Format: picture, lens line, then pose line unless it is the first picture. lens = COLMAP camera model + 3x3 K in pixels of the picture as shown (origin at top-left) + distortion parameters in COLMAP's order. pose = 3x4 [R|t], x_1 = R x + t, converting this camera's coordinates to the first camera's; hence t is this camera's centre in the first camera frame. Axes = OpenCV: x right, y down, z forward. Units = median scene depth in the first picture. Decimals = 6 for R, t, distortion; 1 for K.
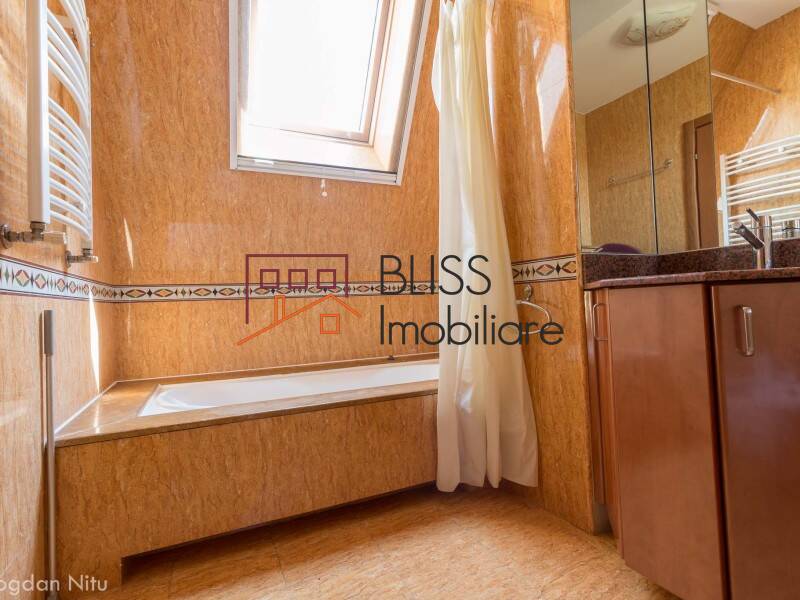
lens RADIAL K [[416.4, 0, 400.0], [0, 416.4, 300.0], [0, 0, 1]] dist [-0.000027, 0.000657]
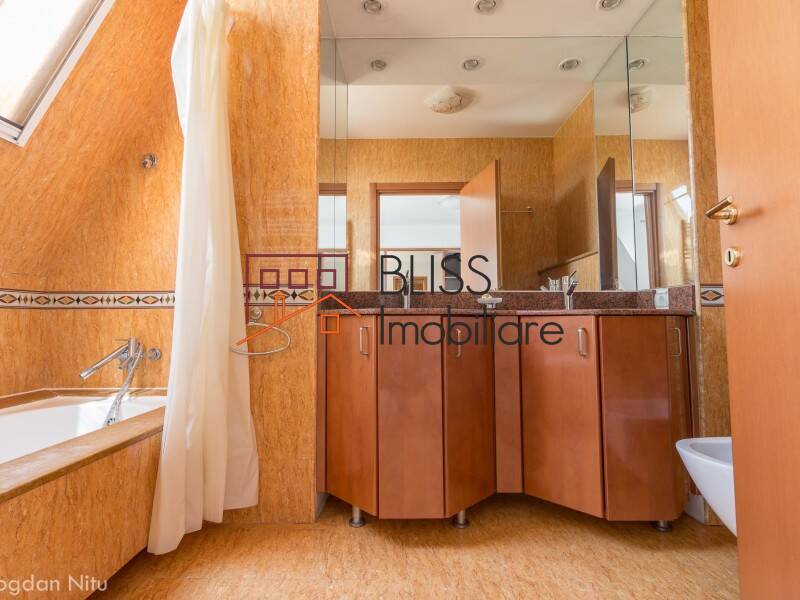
lens RADIAL K [[422.2, 0, 400.0], [0, 422.2, 300.0], [0, 0, 1]] dist [0.020864, -0.000457]
pose [[0.446367, 0.071602, 0.891981, -0.502743], [-0.023487, 0.997388, -0.068310, 0.009081], [-0.894542, 0.009541, 0.446883, 0.215221]]
